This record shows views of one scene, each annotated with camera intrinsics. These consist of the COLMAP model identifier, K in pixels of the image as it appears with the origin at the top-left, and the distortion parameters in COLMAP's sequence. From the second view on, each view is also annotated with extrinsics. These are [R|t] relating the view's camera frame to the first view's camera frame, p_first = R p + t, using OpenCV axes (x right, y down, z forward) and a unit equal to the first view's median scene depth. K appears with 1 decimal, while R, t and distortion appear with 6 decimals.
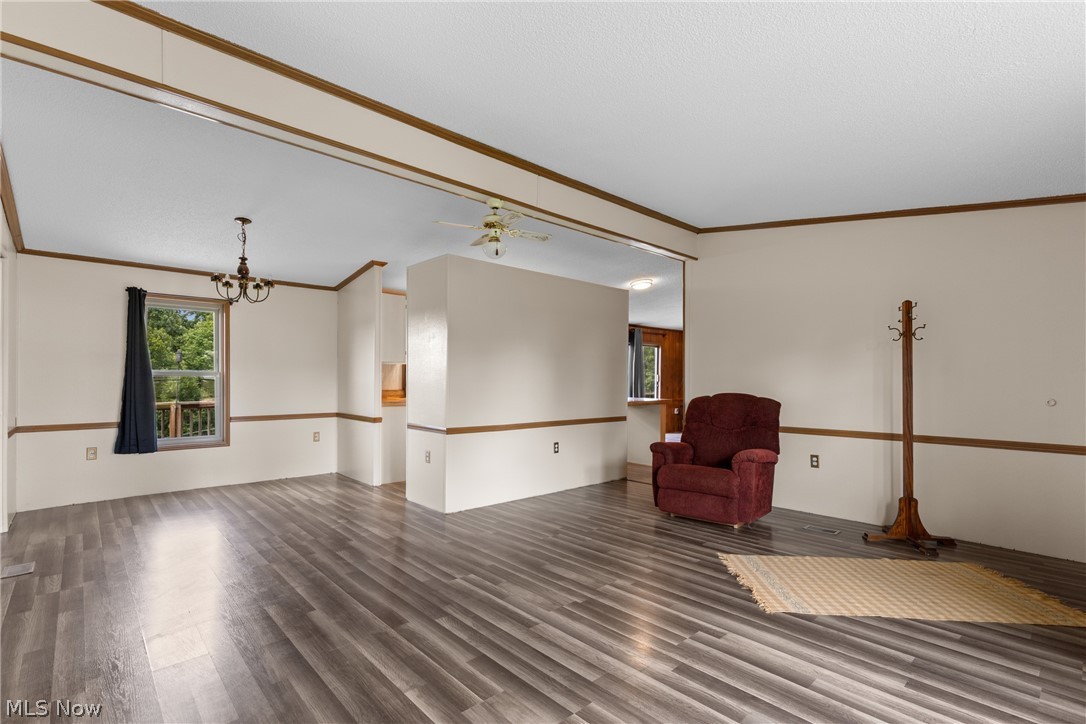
lens RADIAL K [[497.7, 0, 540.4], [0, 497.7, 383.6], [0, 0, 1]] dist [0.010664, -0.001167]
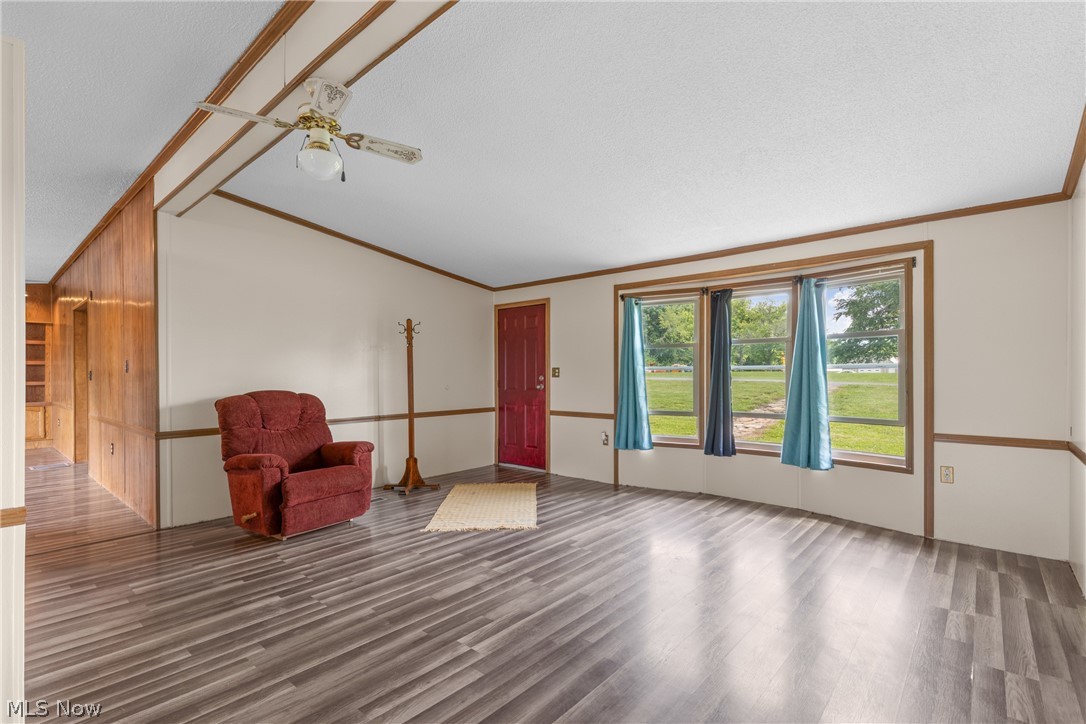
lens RADIAL K [[497.7, 0, 551.5], [0, 497.7, 379.4], [0, 0, 1]] dist [0.010664, -0.001167]
pose [[-0.113388, -0.008755, 0.993512, -0.860732], [0.009683, 0.999904, 0.009916, -0.005113], [-0.993504, 0.010744, -0.113292, 0.927368]]
